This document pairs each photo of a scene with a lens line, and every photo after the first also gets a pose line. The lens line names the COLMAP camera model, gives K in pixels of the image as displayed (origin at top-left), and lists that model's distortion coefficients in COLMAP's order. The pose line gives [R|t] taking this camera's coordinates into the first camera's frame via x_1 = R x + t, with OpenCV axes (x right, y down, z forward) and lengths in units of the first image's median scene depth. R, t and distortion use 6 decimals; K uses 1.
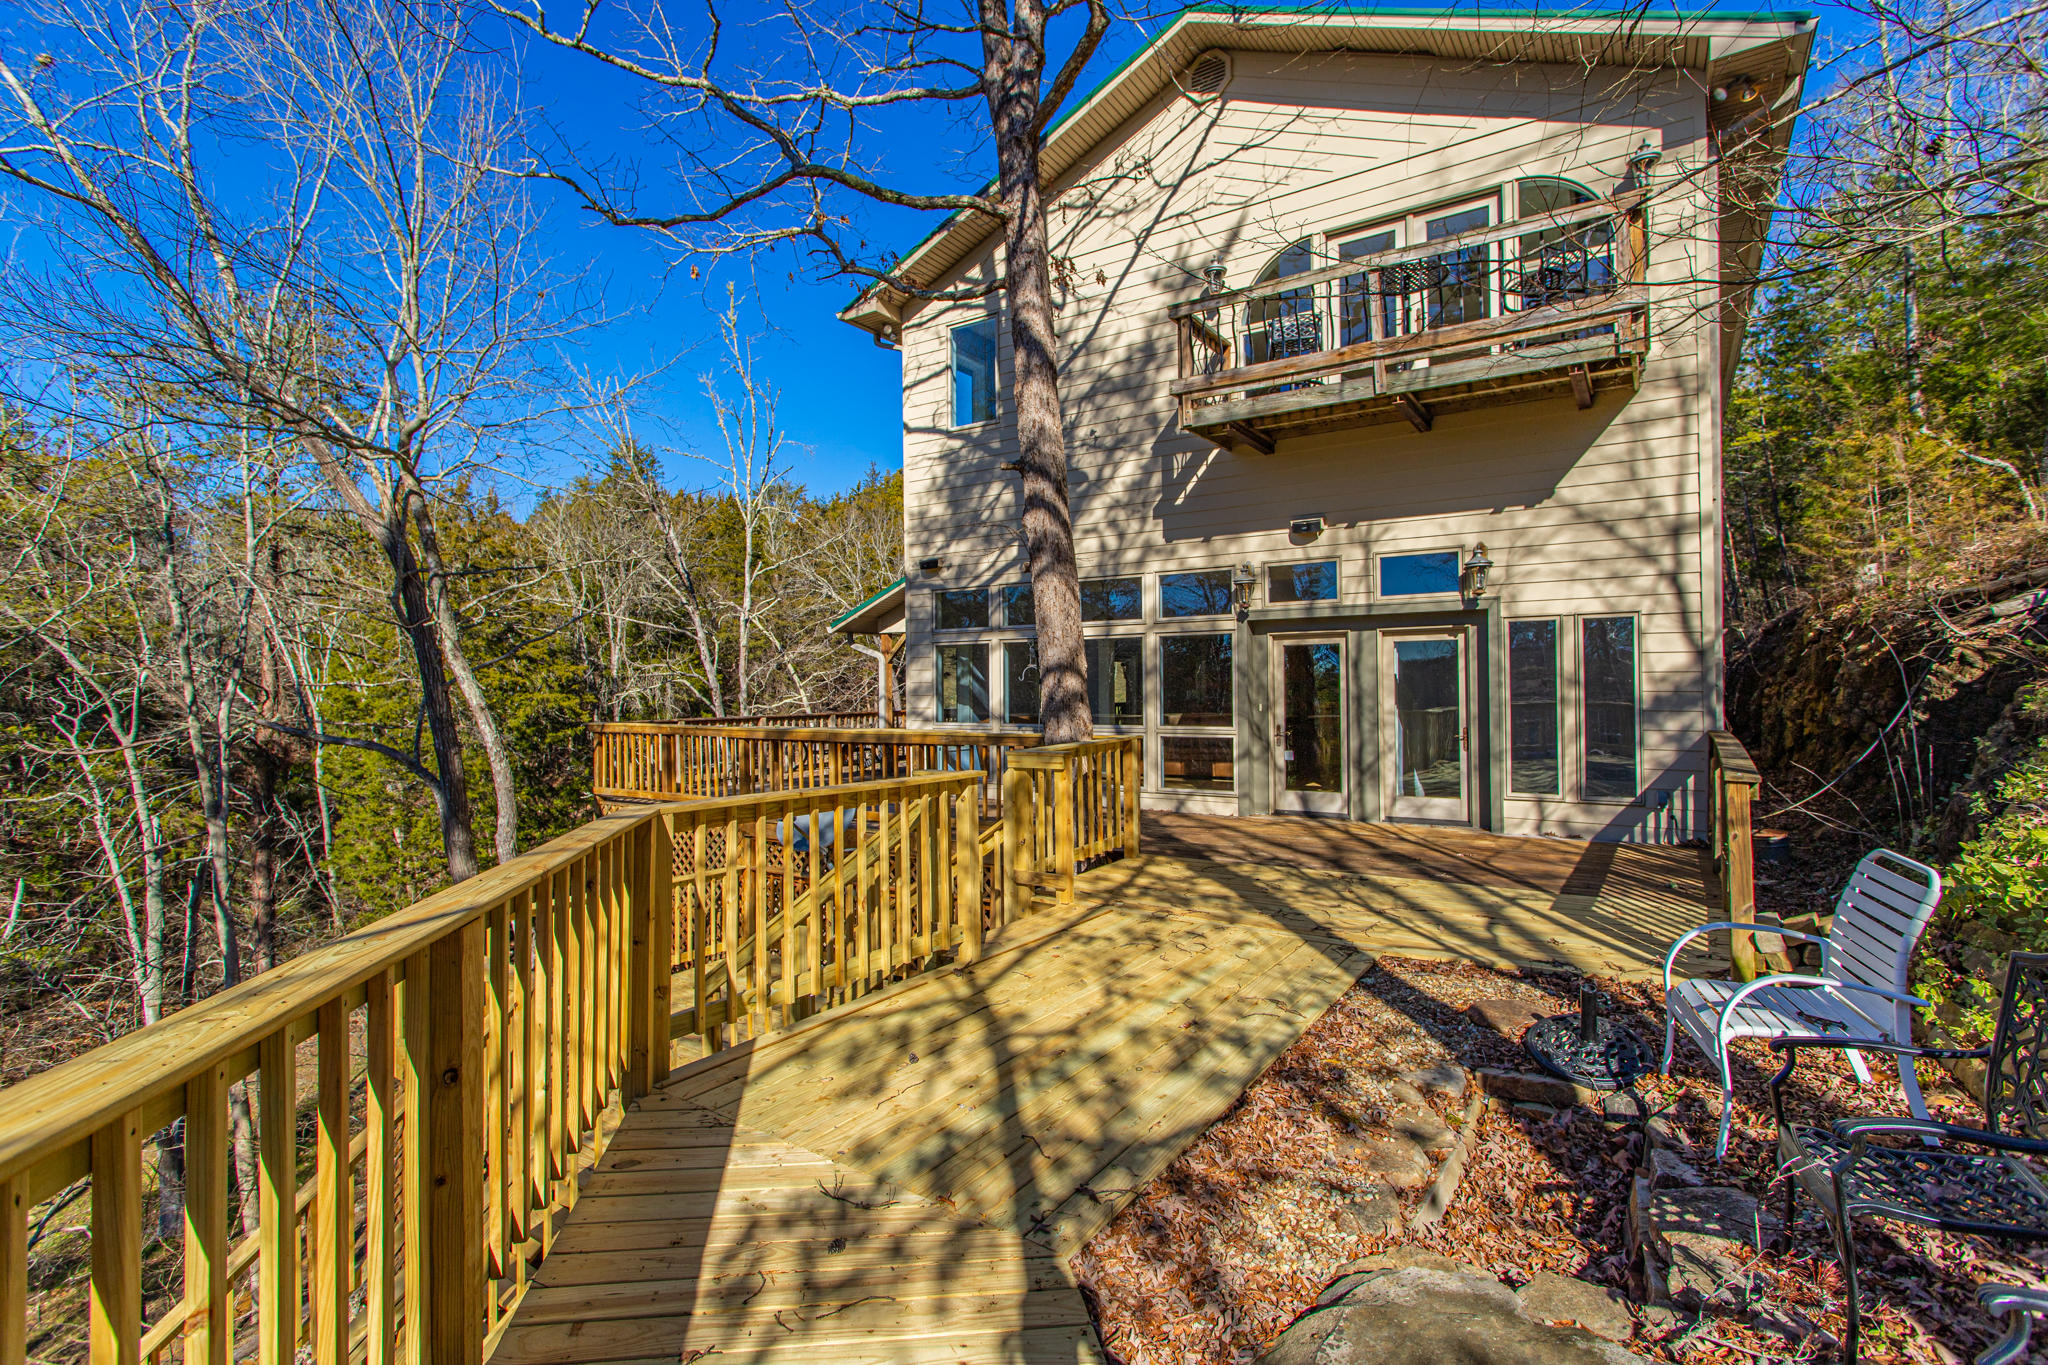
lens RADIAL K [[972.1, 0, 1020.1], [0, 972.1, 671.5], [0, 0, 1]] dist [0.009593, -0.000290]
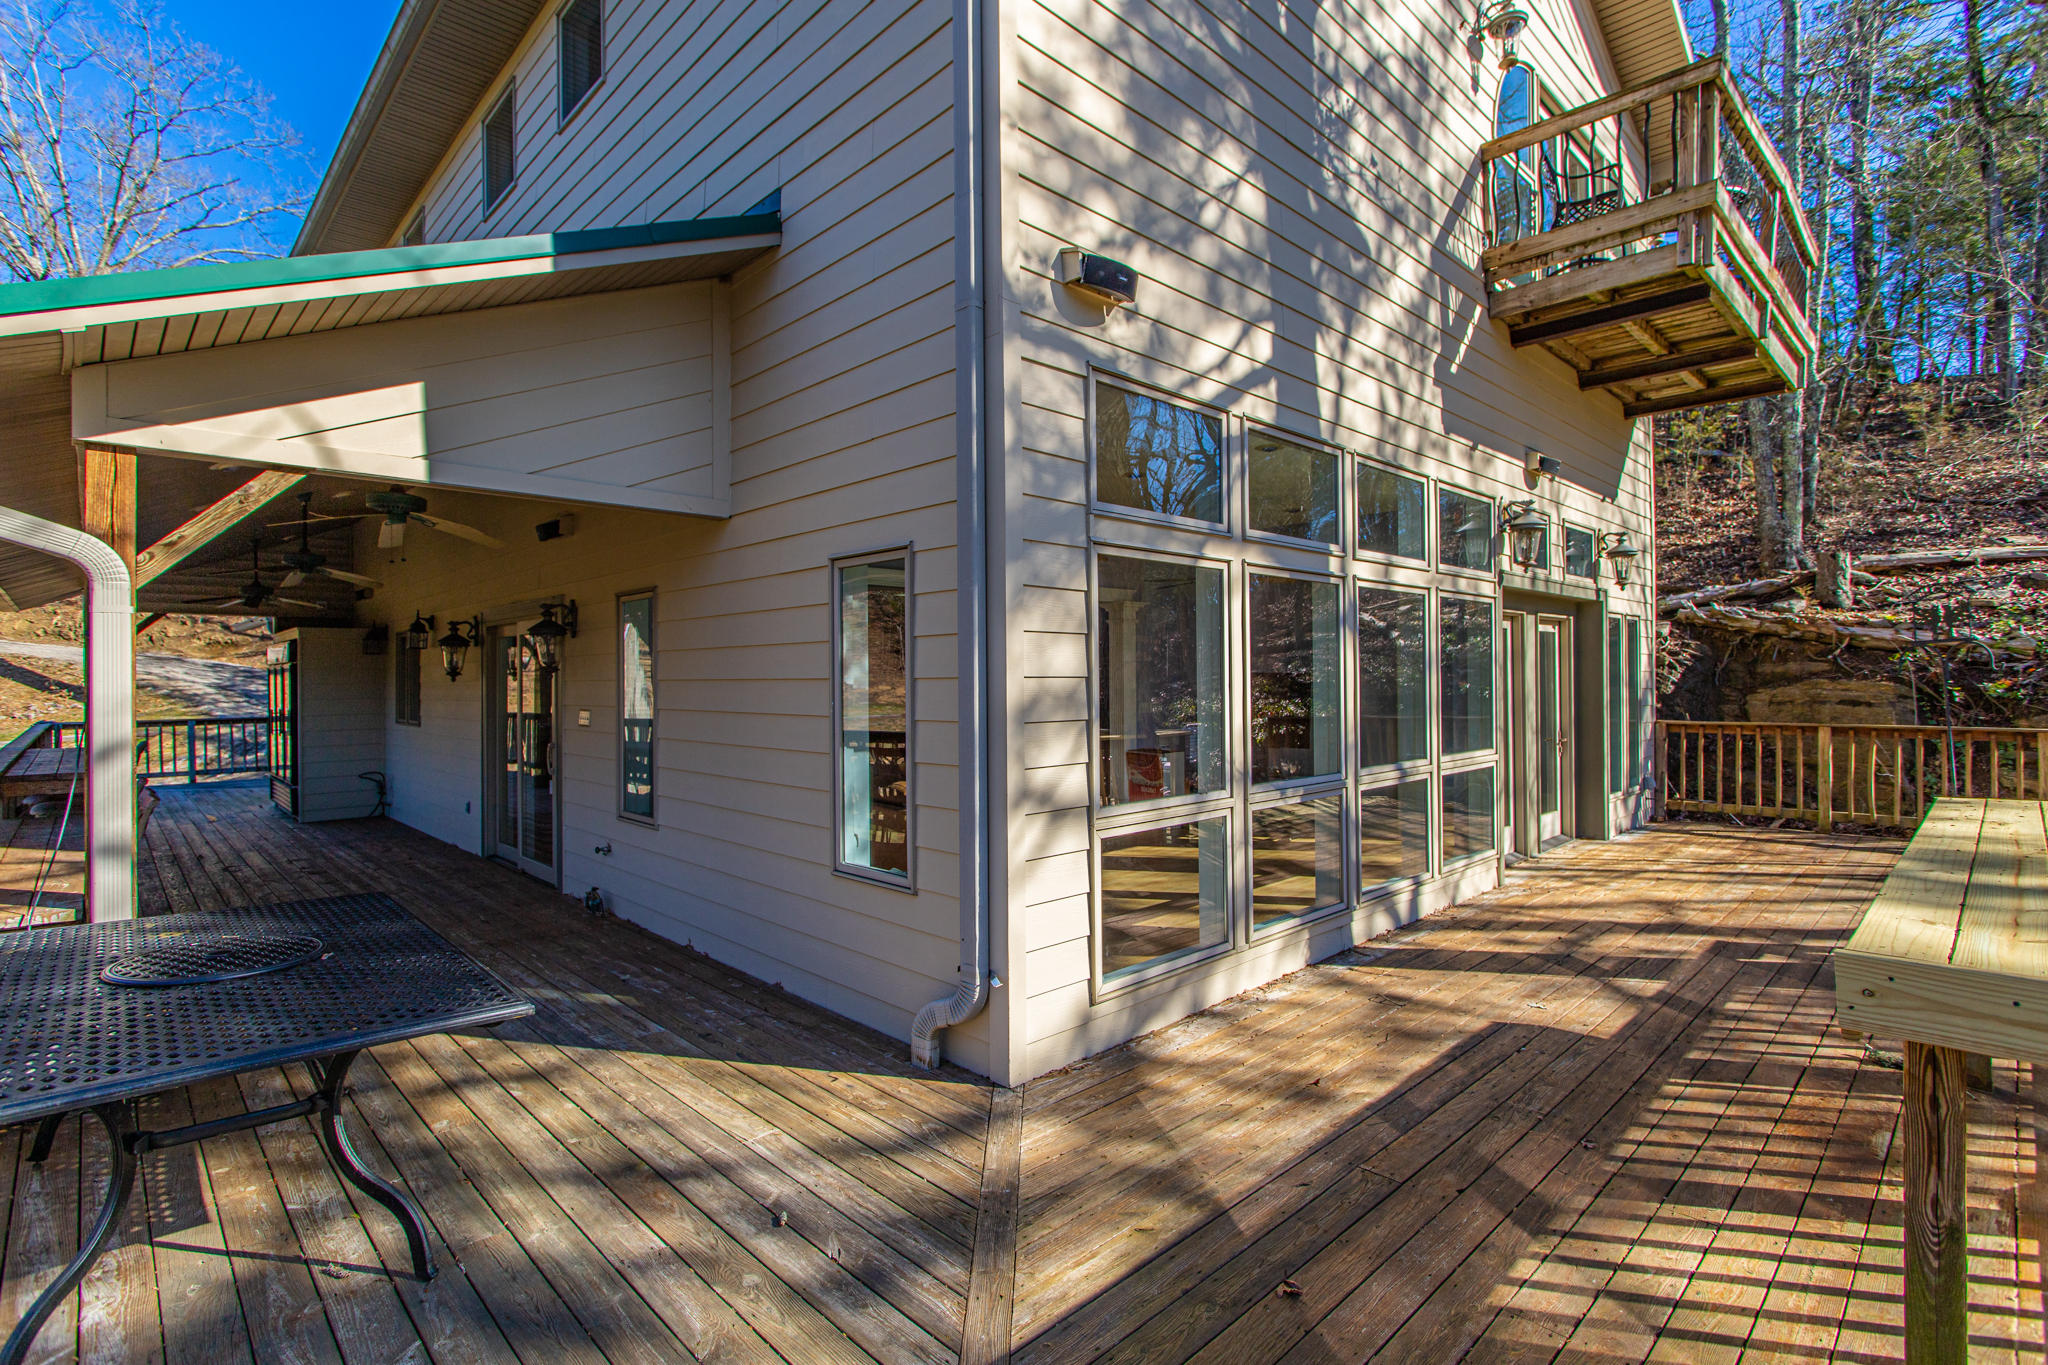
lens RADIAL K [[972.1, 0, 1022.6], [0, 972.1, 677.1], [0, 0, 1]] dist [0.009593, -0.000290]
pose [[0.194492, 0.014543, 0.980796, -0.402081], [0.000636, 0.999888, -0.014952, 0.015902], [-0.980904, 0.003532, 0.194461, 1.005039]]
